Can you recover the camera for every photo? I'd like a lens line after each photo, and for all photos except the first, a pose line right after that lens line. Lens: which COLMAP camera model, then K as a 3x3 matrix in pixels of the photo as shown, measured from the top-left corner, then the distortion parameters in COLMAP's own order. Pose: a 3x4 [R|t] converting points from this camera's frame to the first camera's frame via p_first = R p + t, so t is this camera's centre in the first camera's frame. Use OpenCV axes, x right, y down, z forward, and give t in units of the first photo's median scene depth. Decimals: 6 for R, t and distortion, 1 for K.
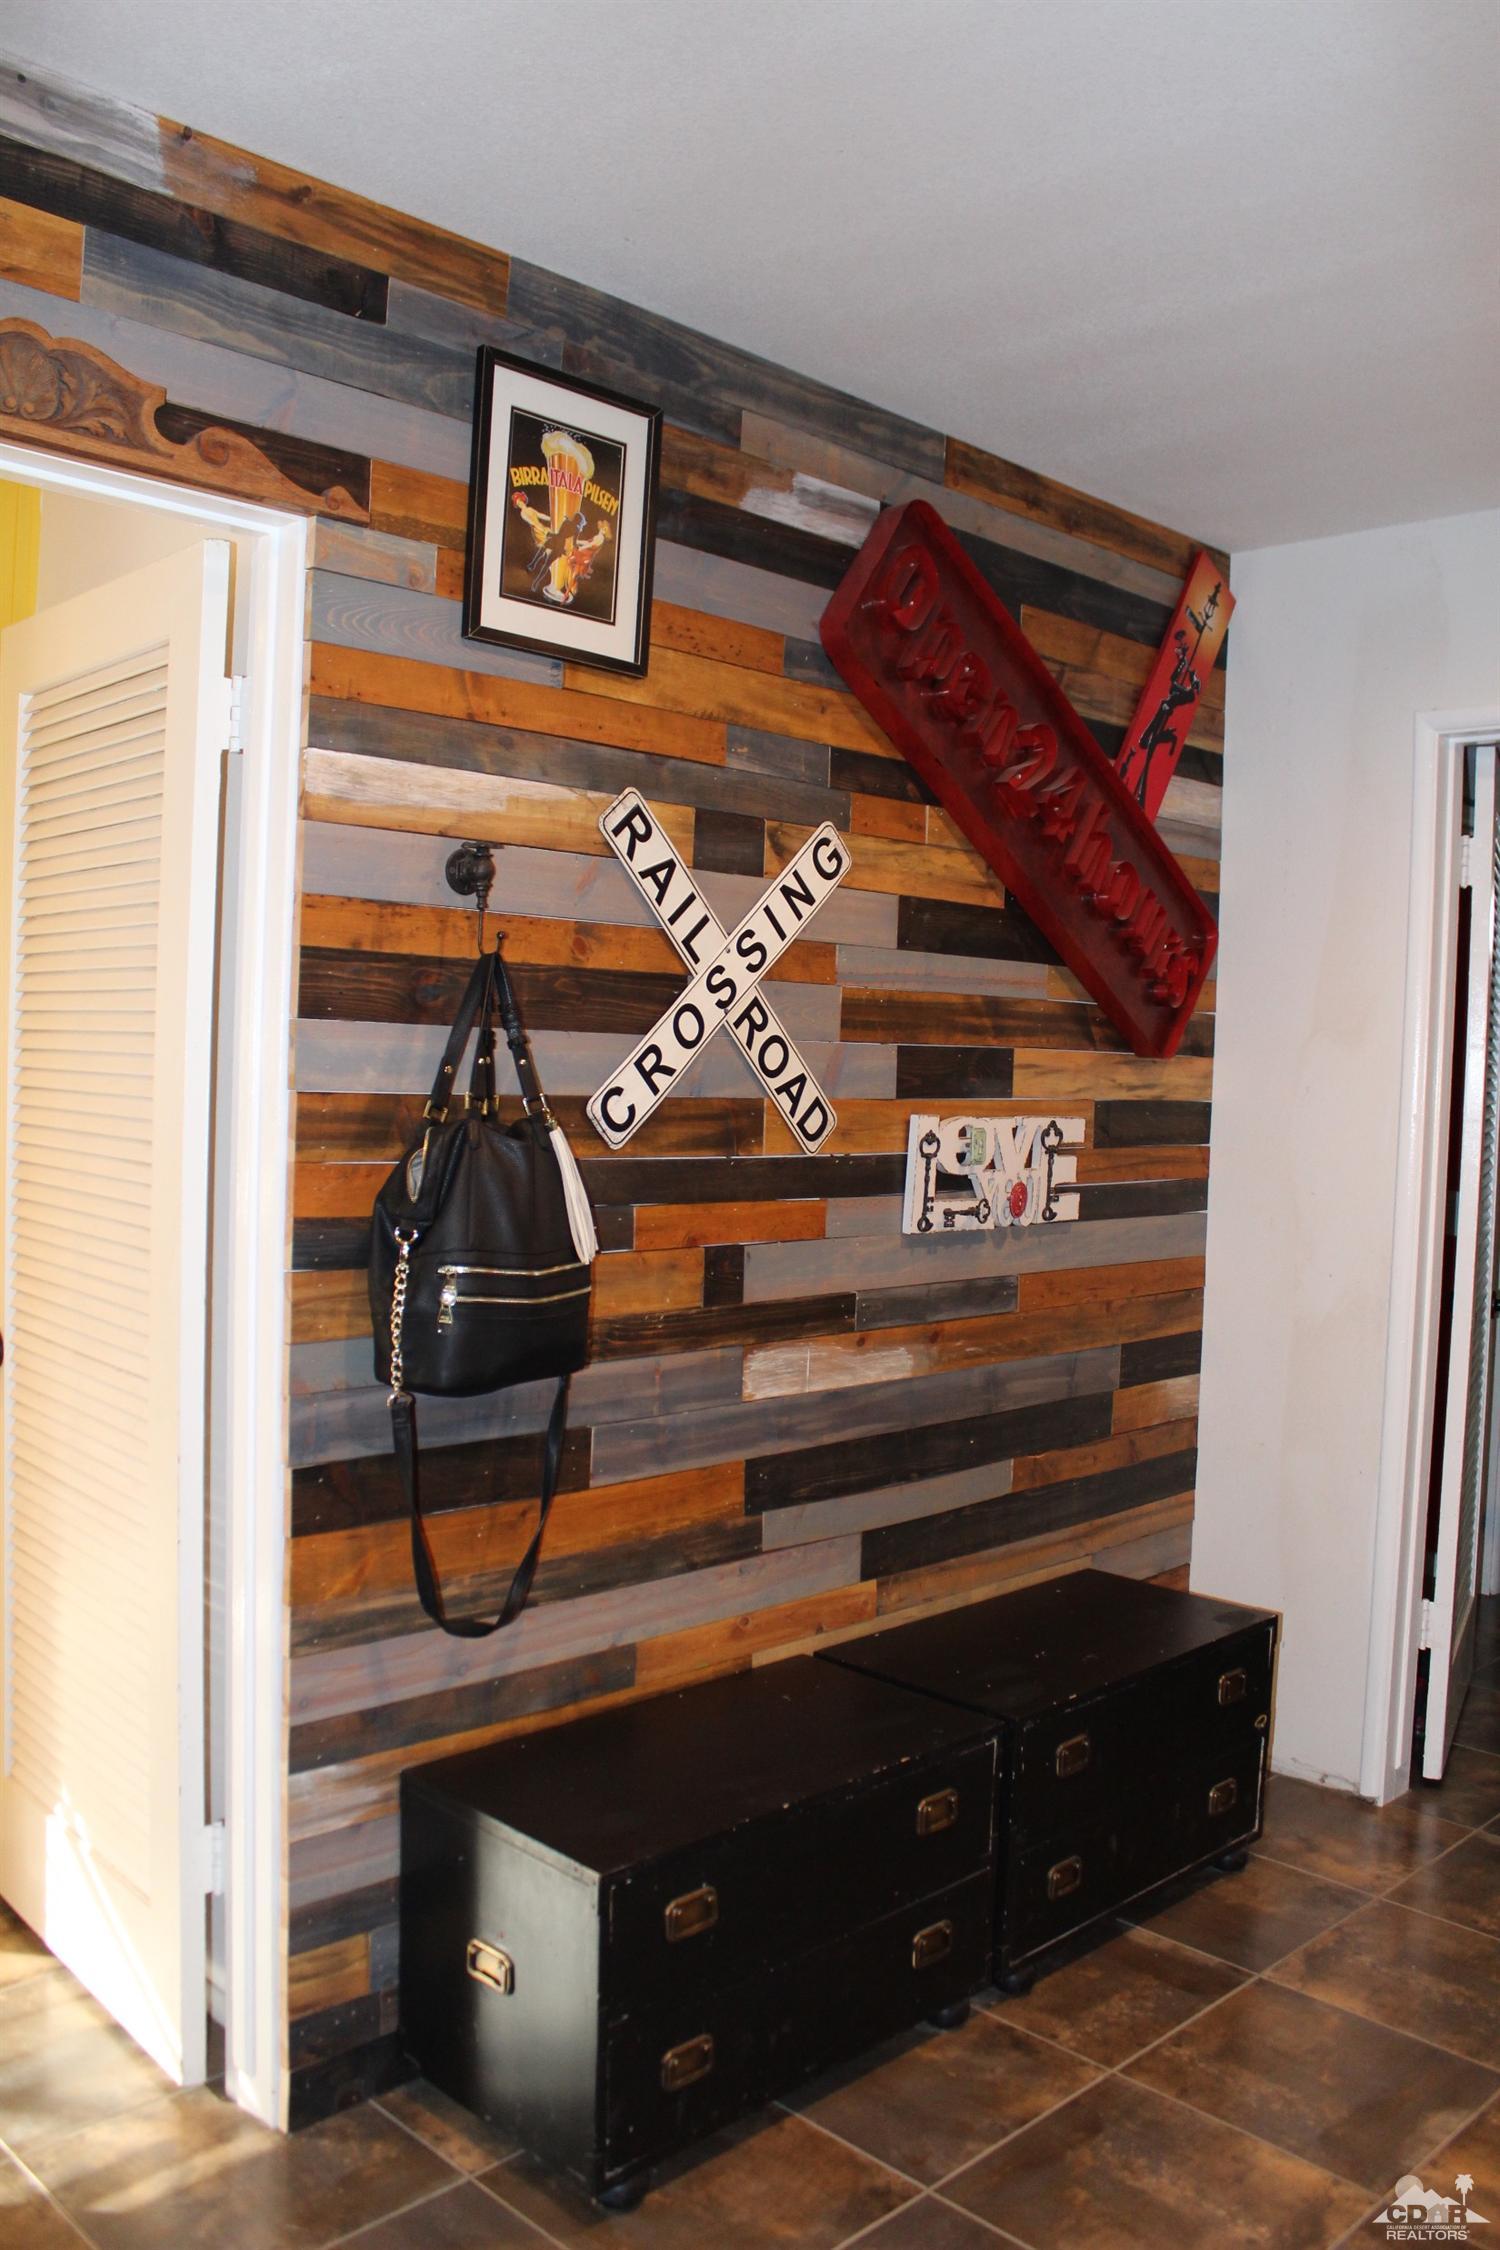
lens RADIAL K [[1865.8, 0, 750.0], [0, 1865.8, 1125.0], [0, 0, 1]] dist [-0.172555, 0.149972]
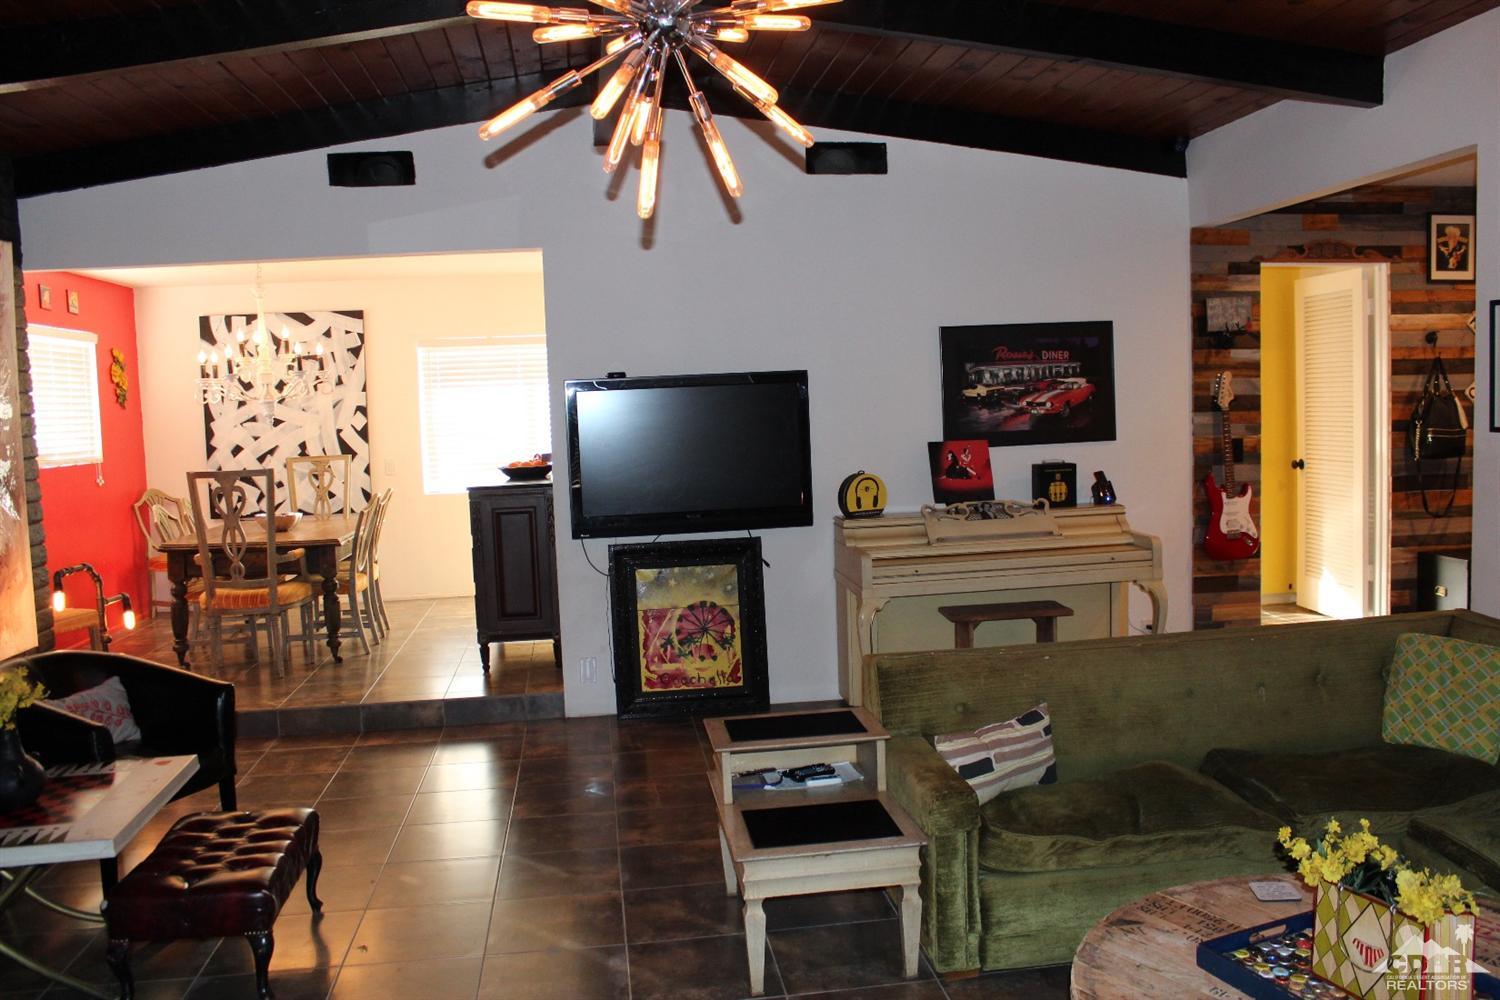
lens RADIAL K [[1243.9, 0, 750.0], [0, 1243.9, 500.0], [0, 0, 1]] dist [-0.172555, 0.149972]
pose [[0.786906, -0.013713, -0.616920, 0.302432], [0.040499, 0.998745, 0.029459, 0.090919], [0.615742, -0.048166, 0.786474, -2.142752]]
